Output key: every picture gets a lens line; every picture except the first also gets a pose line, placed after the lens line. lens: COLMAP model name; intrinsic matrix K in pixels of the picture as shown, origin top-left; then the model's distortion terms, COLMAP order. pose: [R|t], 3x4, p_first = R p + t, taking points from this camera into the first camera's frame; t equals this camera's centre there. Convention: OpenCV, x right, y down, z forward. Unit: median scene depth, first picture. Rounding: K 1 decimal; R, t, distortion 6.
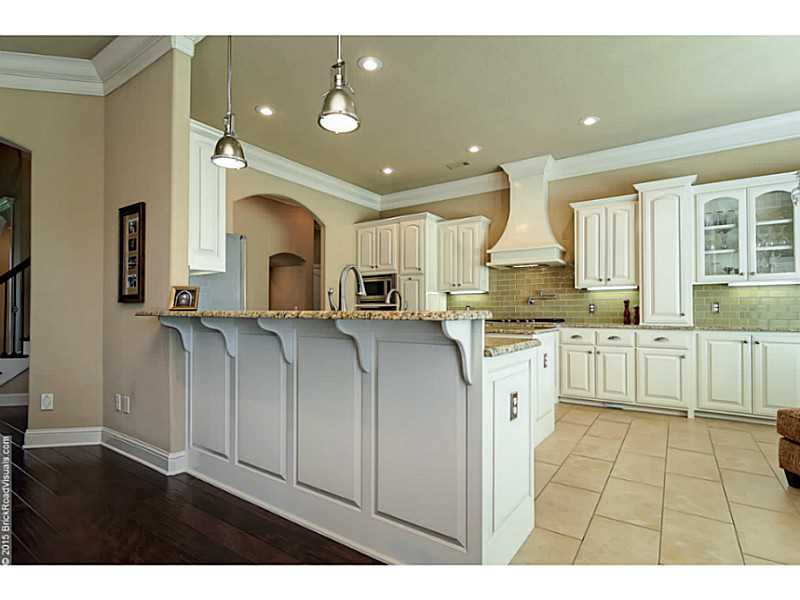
lens RADIAL K [[406.7, 0, 397.2], [0, 406.7, 304.3], [0, 0, 1]] dist [0.000756, -0.000781]
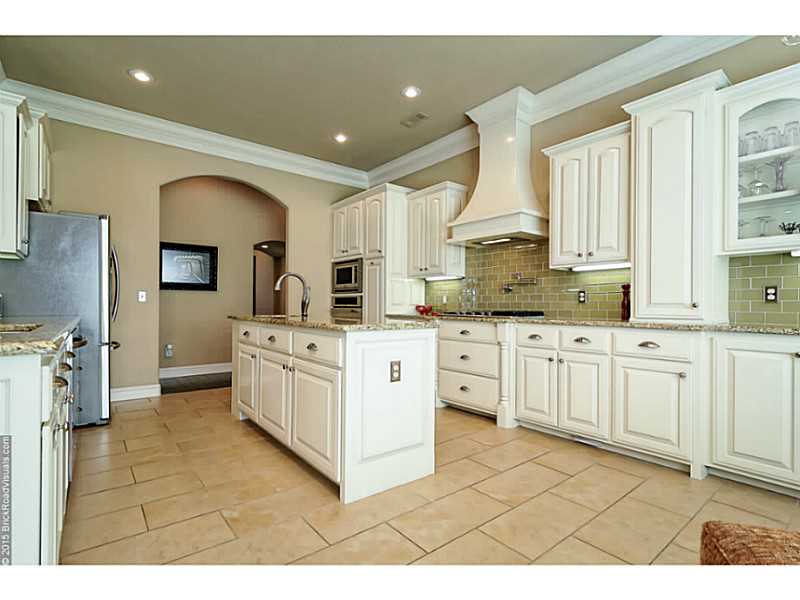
lens RADIAL K [[393.9, 0, 402.4], [0, 393.9, 302.0], [0, 0, 1]] dist [0.004034, 0.002597]
pose [[0.958683, 0.003148, -0.284460, 0.377894], [-0.000455, 0.999954, 0.009533, 0.012236], [0.284477, -0.009009, 0.958641, 0.257948]]
